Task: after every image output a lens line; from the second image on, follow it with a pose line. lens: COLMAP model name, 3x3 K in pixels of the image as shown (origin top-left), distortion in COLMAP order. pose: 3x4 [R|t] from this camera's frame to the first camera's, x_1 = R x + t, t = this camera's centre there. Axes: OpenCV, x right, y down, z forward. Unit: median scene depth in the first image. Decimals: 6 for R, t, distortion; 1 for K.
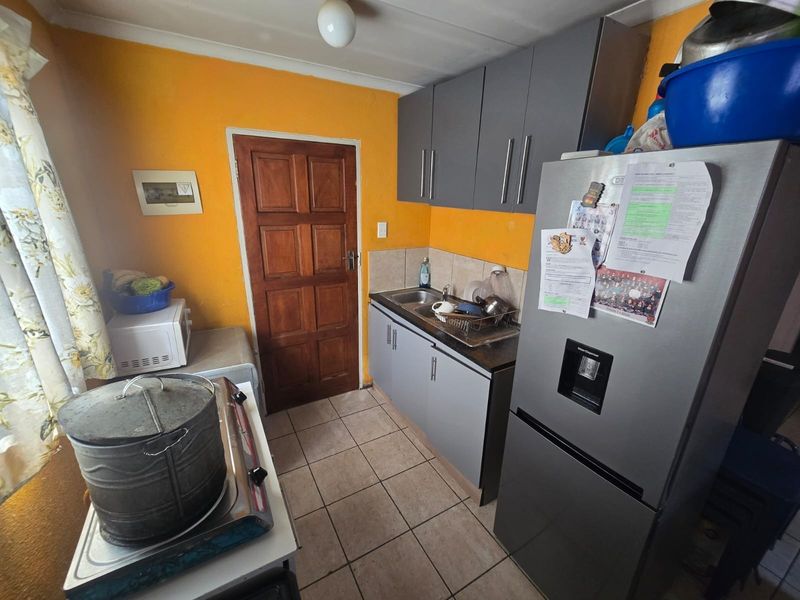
lens RADIAL K [[330.9, 0, 399.8], [0, 330.9, 303.3], [0, 0, 1]] dist [-0.002005, -0.000300]
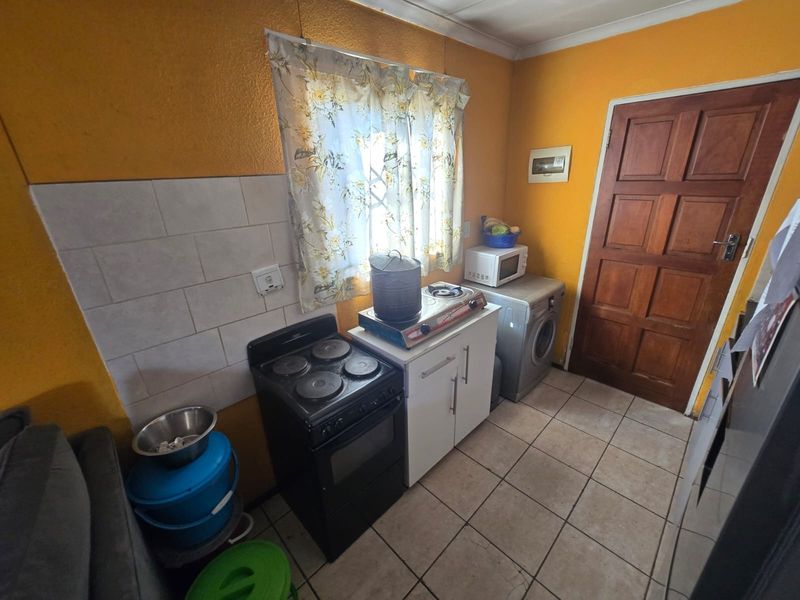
lens RADIAL K [[330.9, 0, 399.8], [0, 330.9, 303.3], [0, 0, 1]] dist [-0.002005, -0.000300]
pose [[0.241568, 0.329908, -0.912582, 0.432049], [-0.261671, 0.927743, 0.266123, -0.018298], [0.934437, 0.174510, 0.310441, 0.112086]]
